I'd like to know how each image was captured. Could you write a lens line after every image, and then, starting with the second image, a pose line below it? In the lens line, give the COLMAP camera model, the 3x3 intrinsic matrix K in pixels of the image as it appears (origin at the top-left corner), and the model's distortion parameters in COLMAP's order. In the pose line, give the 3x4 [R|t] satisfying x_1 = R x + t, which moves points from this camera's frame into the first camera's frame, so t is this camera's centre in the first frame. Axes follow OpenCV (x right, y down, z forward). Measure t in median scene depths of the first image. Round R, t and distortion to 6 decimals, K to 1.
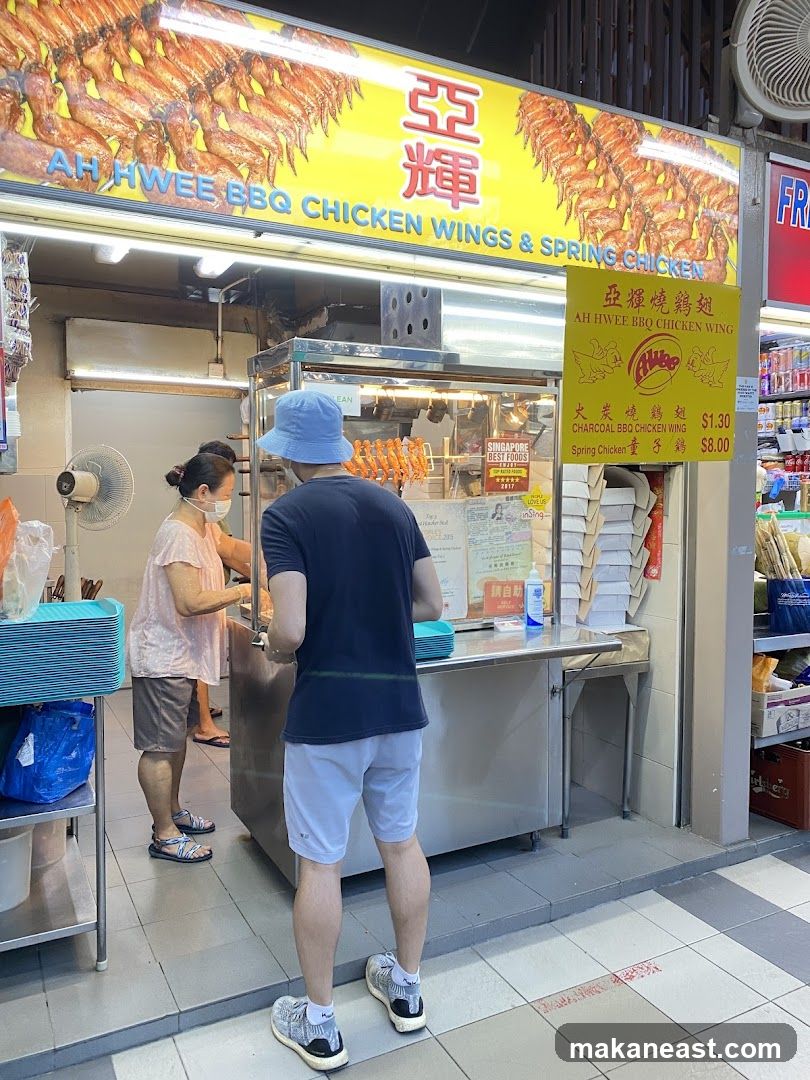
lens RADIAL K [[811.1, 0, 395.5], [0, 811.1, 534.5], [0, 0, 1]] dist [0.001143, -0.000451]
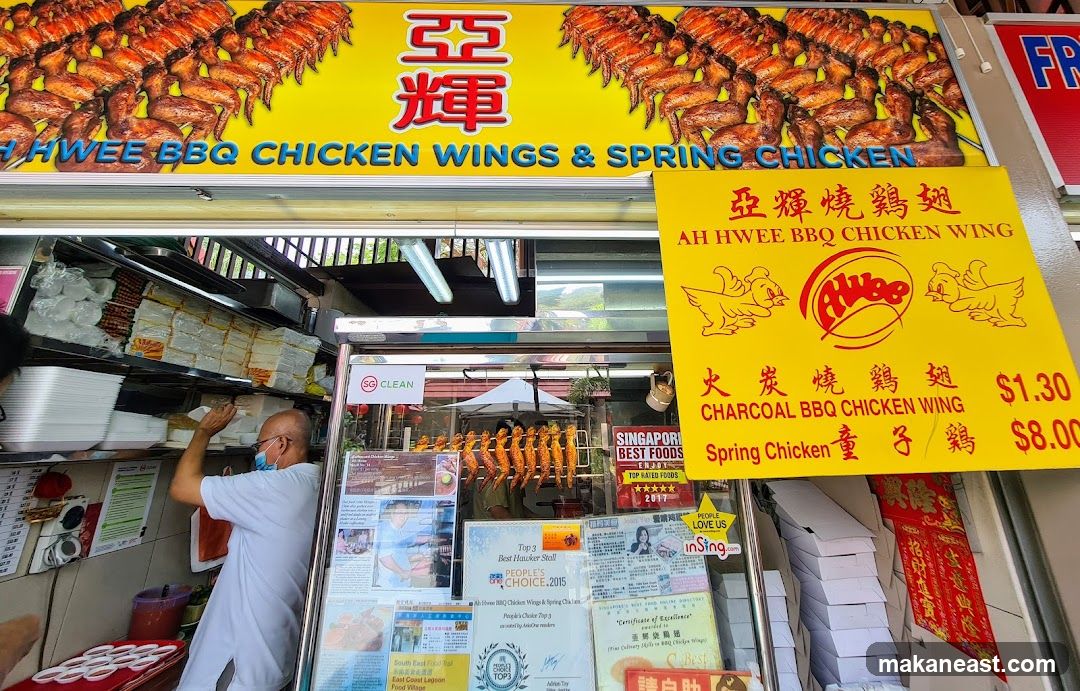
lens RADIAL K [[429.4, 0, 537.6], [0, 429.4, 295.5], [0, 0, 1]] dist [0.003295, -0.001852]
pose [[0.897968, -0.143779, -0.415910, 0.262535], [-0.020412, 0.930493, -0.365740, -0.098610], [0.439587, 0.336913, 0.832618, 0.690215]]
